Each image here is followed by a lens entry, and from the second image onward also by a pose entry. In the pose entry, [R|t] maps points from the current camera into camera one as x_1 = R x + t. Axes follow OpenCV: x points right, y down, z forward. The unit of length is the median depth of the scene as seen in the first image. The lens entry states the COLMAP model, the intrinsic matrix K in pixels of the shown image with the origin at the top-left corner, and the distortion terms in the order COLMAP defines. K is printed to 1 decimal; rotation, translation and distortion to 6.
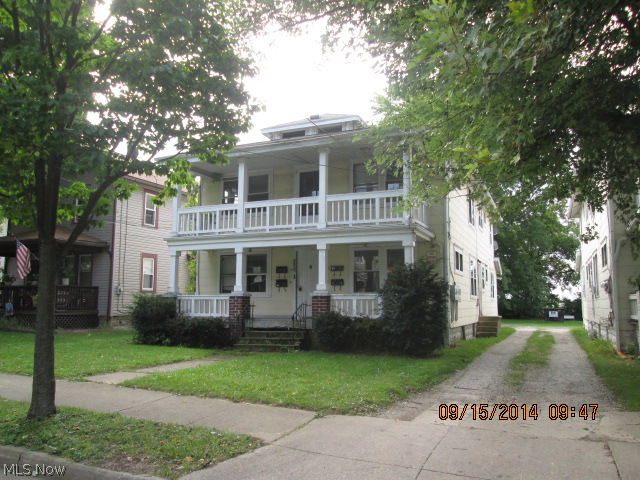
lens RADIAL K [[526.3, 0, 320.0], [0, 526.3, 240.0], [0, 0, 1]] dist [-0.031582, 0.001393]
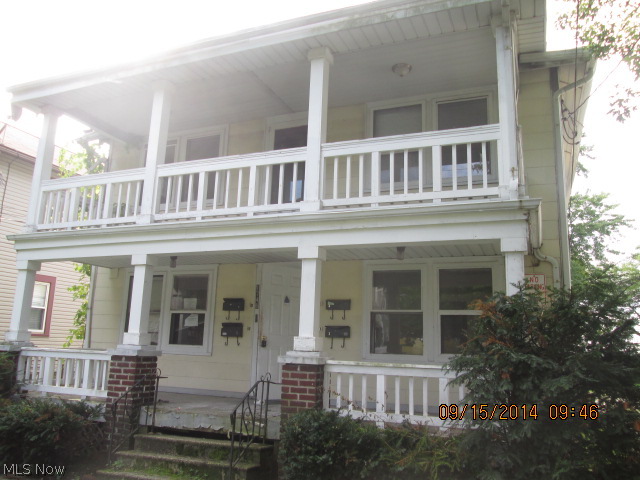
lens RADIAL K [[526.3, 0, 320.0], [0, 526.3, 240.0], [0, 0, 1]] dist [-0.031582, 0.001393]
pose [[0.999321, 0.033920, 0.014421, 0.005602], [-0.032604, 0.995987, -0.083352, 0.036749], [-0.017190, 0.082825, 0.996416, 0.515049]]
